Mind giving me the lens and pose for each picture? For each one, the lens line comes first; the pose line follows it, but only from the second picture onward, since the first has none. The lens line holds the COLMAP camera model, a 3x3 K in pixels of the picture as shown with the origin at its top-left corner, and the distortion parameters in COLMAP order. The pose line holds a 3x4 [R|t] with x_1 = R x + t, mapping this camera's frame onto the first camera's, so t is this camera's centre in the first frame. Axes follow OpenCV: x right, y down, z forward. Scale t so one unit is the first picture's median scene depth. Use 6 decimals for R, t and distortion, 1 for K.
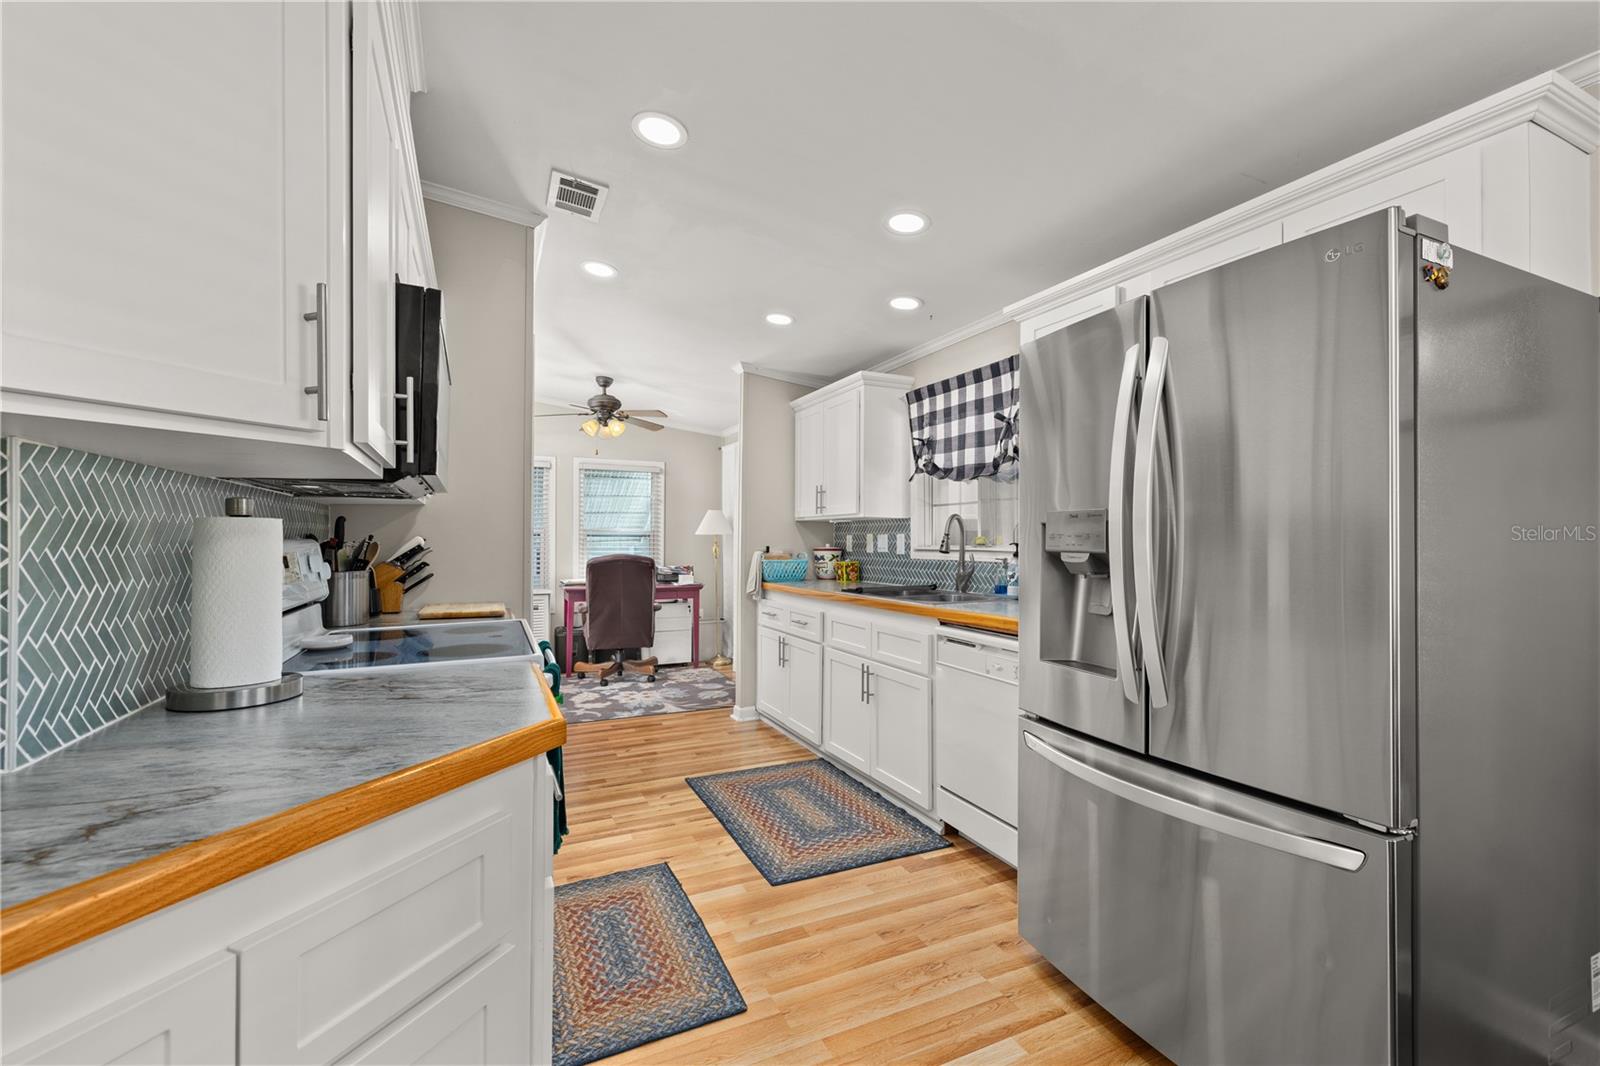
lens RADIAL K [[674.2, 0, 802.9], [0, 674.2, 525.4], [0, 0, 1]] dist [0.001263, 0.000199]
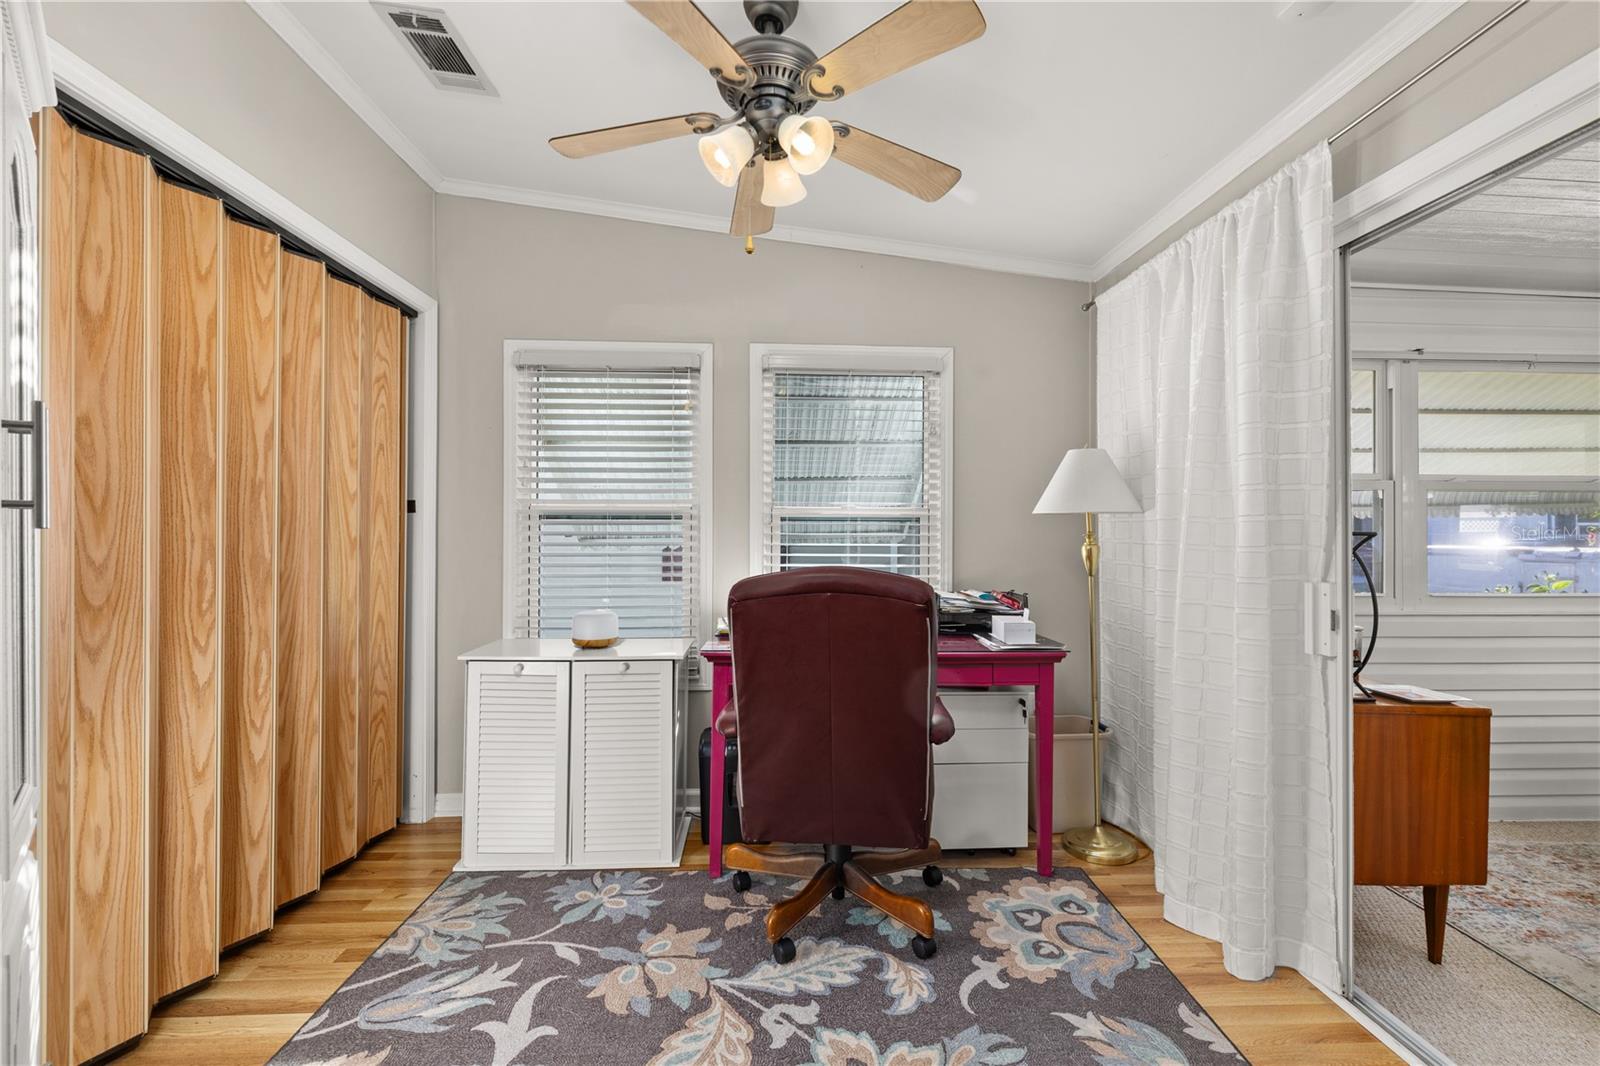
lens RADIAL K [[674.2, 0, 795.2], [0, 674.2, 531.7], [0, 0, 1]] dist [0.001263, 0.000199]
pose [[0.919029, -0.000852, -0.394188, -0.112374], [0.007179, 0.999868, 0.014577, 0.014664], [0.394123, -0.016227, 0.918914, 0.496929]]
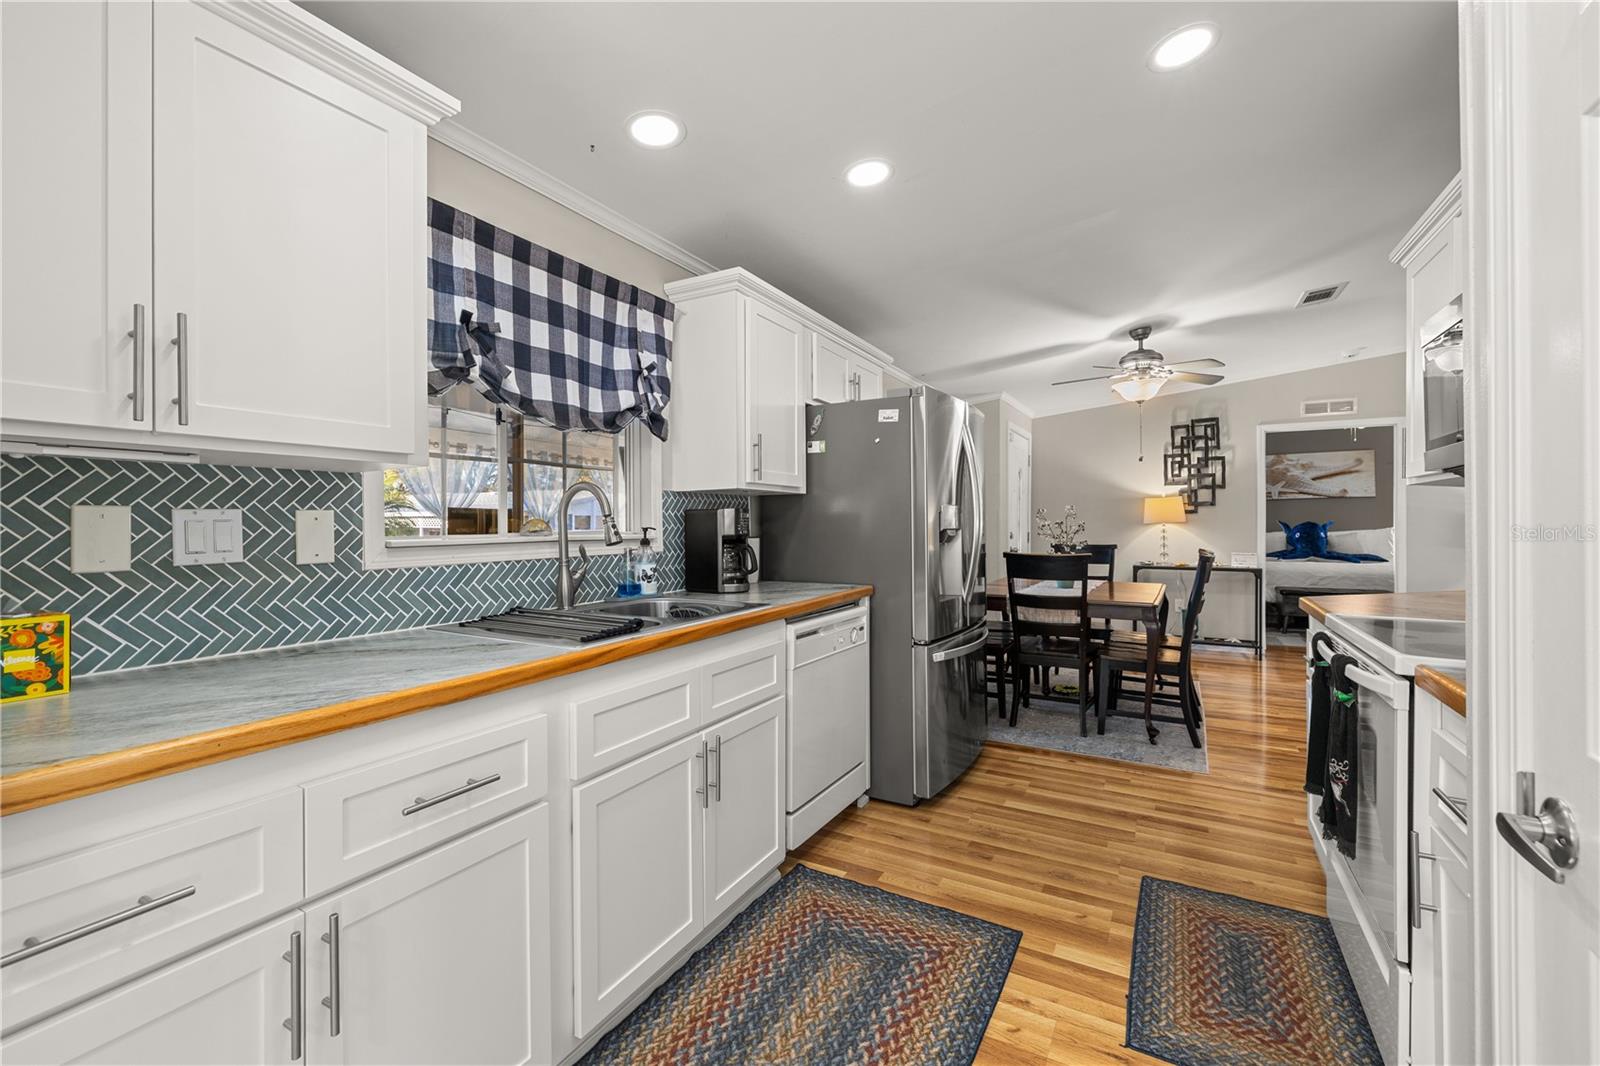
lens RADIAL K [[674.2, 0, 797.3], [0, 674.2, 517.4], [0, 0, 1]] dist [0.001263, 0.000199]
pose [[-0.574228, 0.005289, 0.818678, -0.484172], [-0.014804, 0.999749, -0.016842, 0.027461], [-0.818562, -0.021791, -0.574005, 1.446724]]
